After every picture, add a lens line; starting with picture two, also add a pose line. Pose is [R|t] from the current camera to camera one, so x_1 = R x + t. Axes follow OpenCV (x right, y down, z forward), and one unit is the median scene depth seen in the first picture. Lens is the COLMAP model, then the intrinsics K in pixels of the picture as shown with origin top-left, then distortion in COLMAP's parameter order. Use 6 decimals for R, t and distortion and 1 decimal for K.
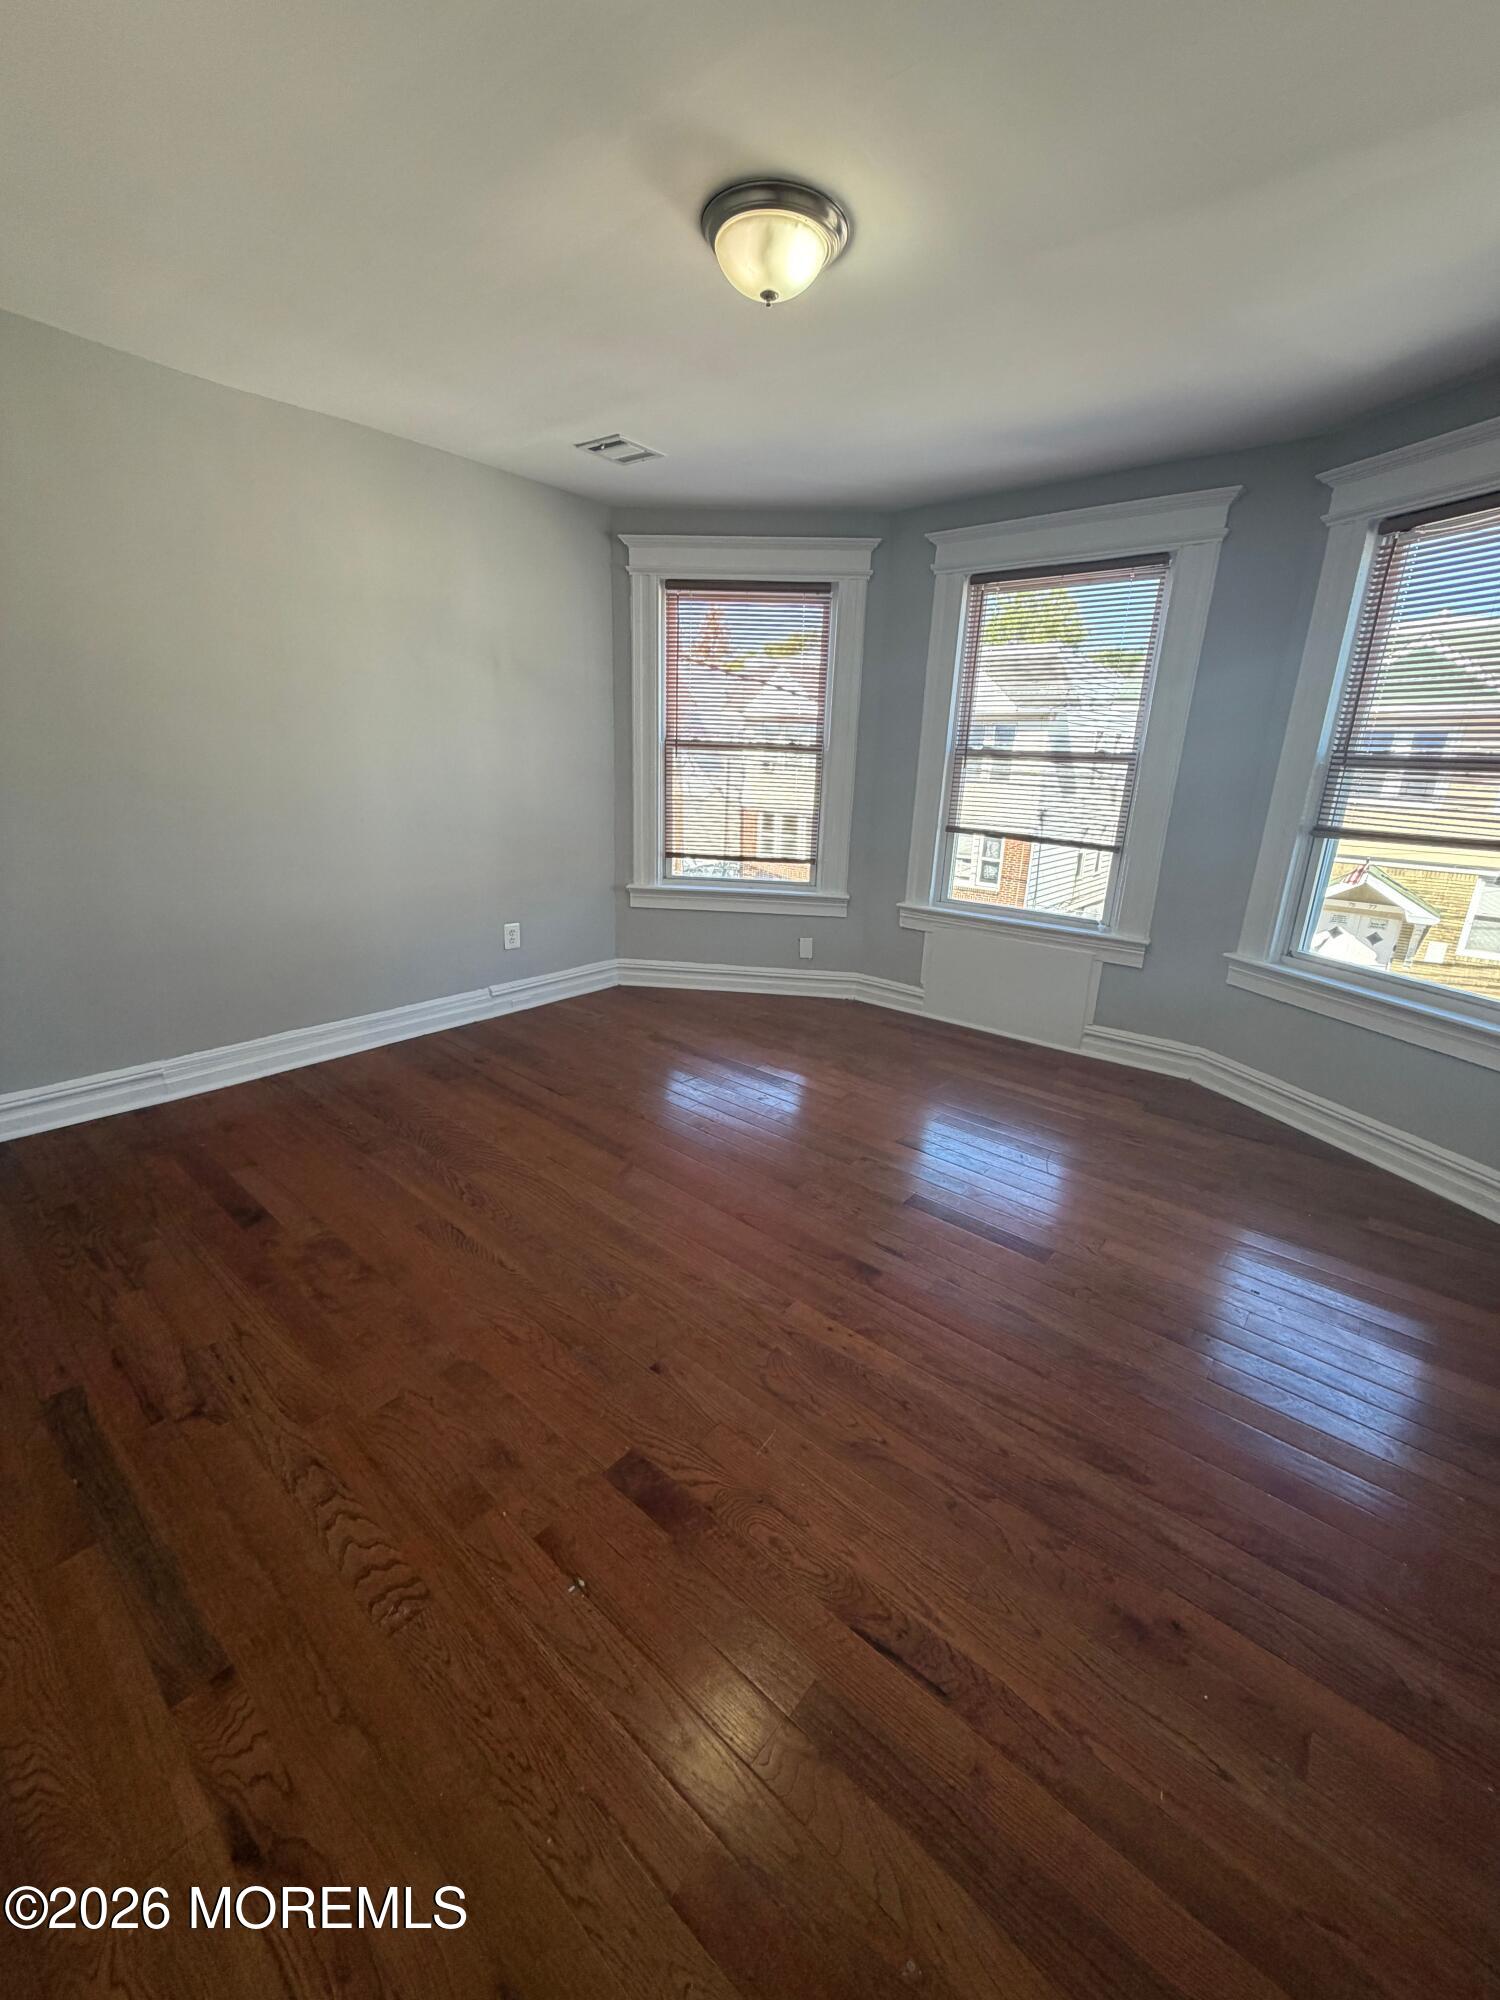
lens RADIAL K [[802.6, 0, 749.8], [0, 802.6, 997.1], [0, 0, 1]] dist [0.004304, -0.000788]
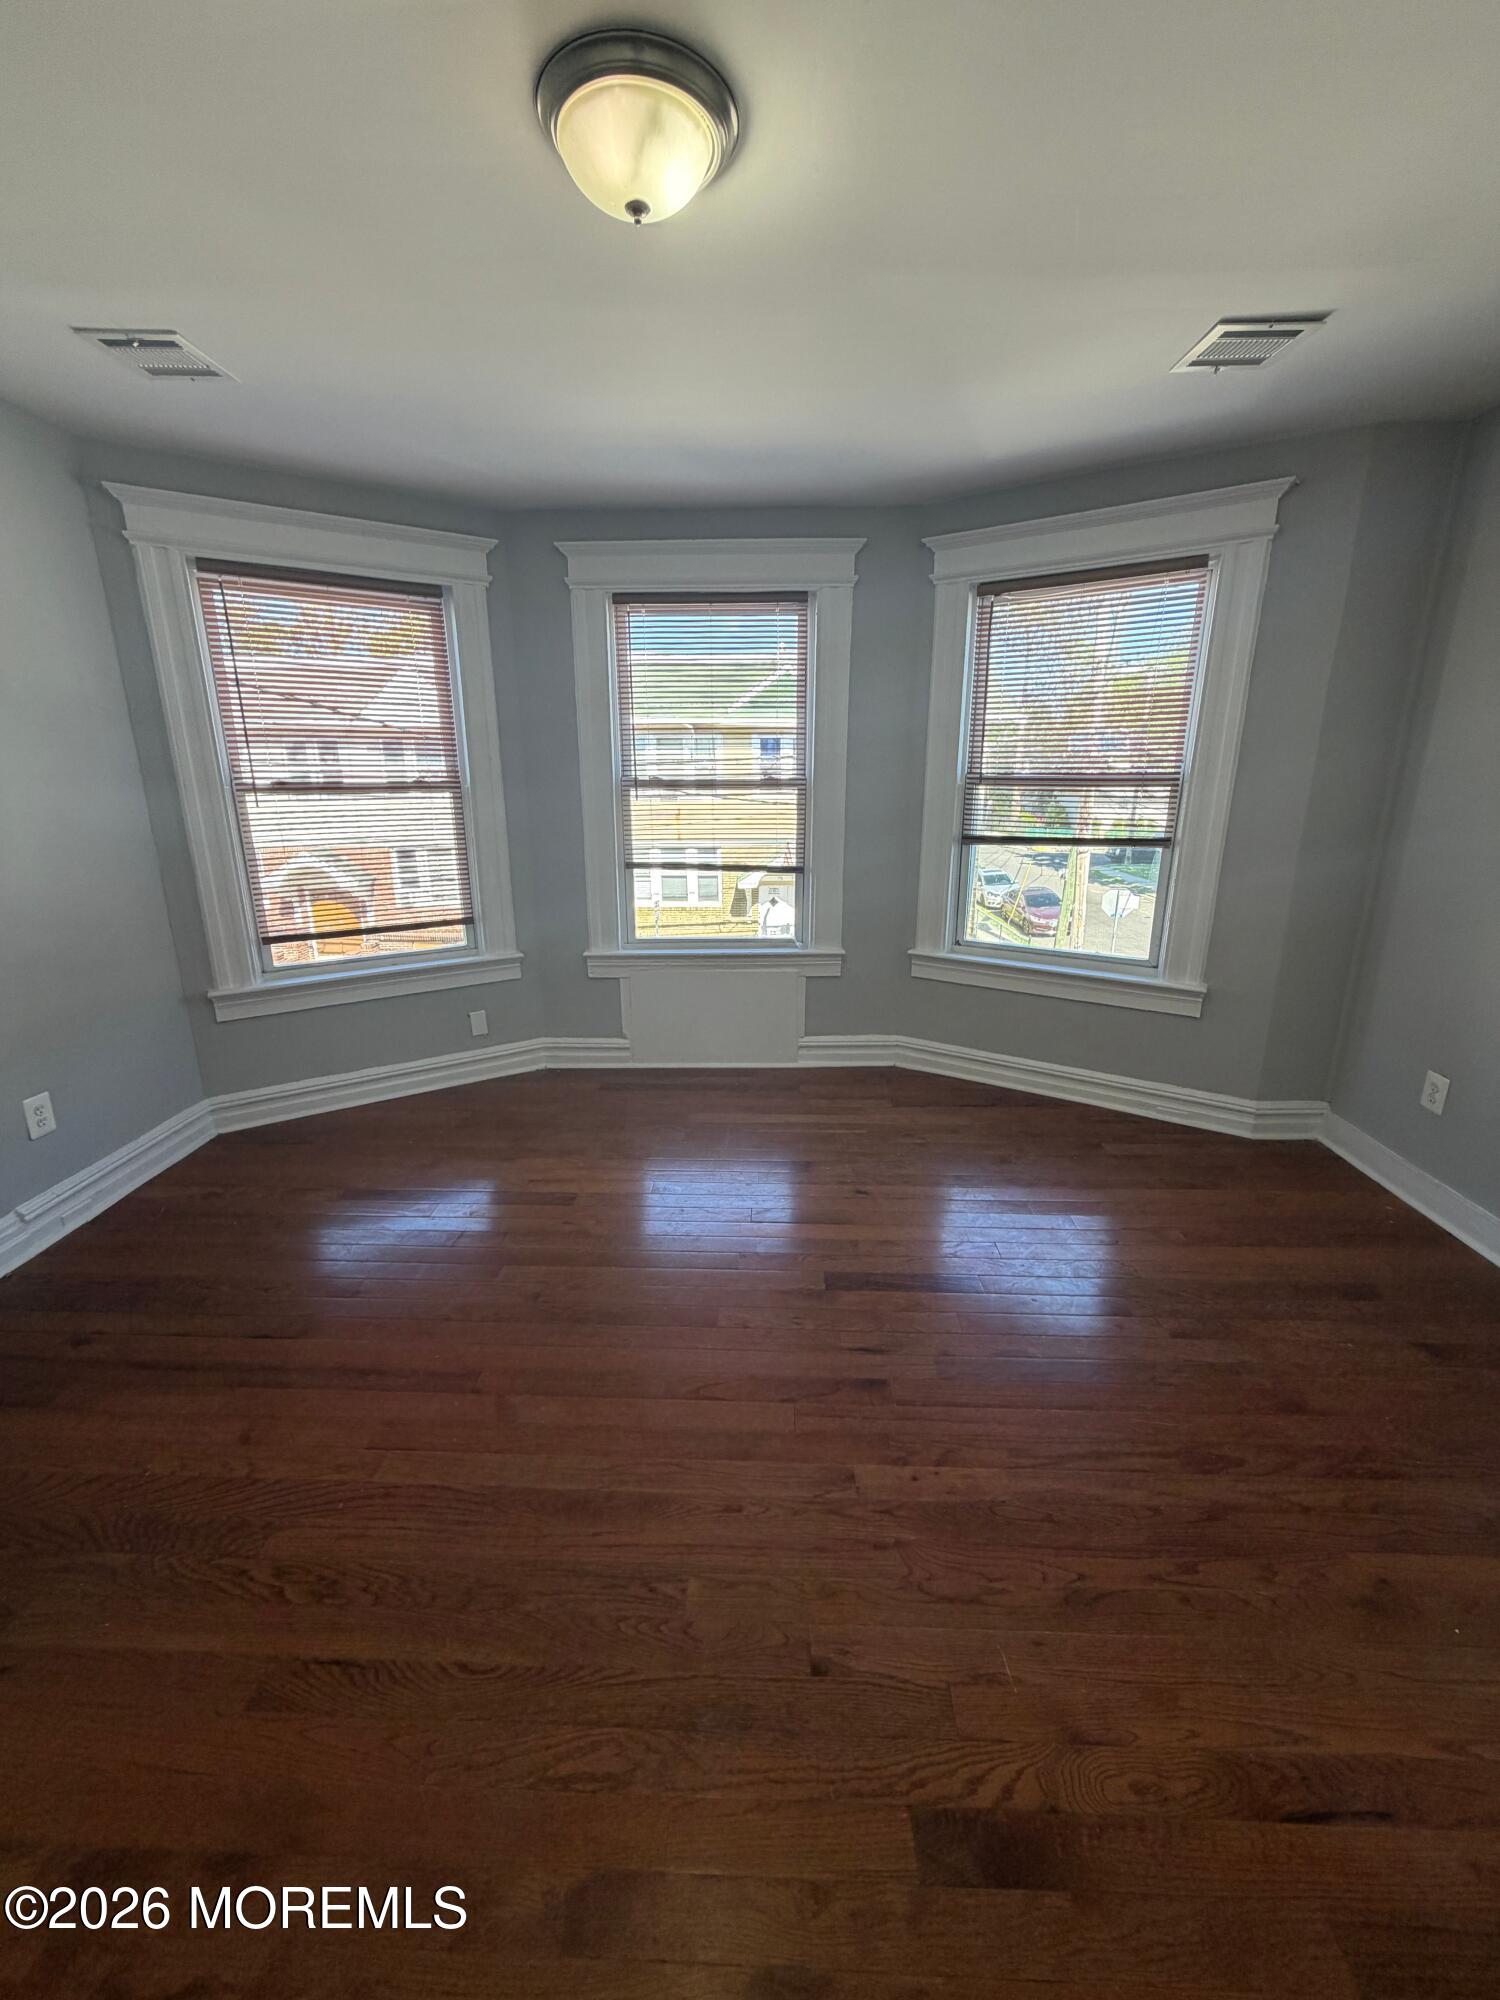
lens RADIAL K [[802.6, 0, 746.3], [0, 802.6, 995.3], [0, 0, 1]] dist [0.004304, -0.000788]
pose [[0.783075, -0.203421, 0.587719, -0.242611], [0.210906, 0.975857, 0.056754, -0.097033], [-0.585075, 0.079511, 0.807072, 0.206193]]
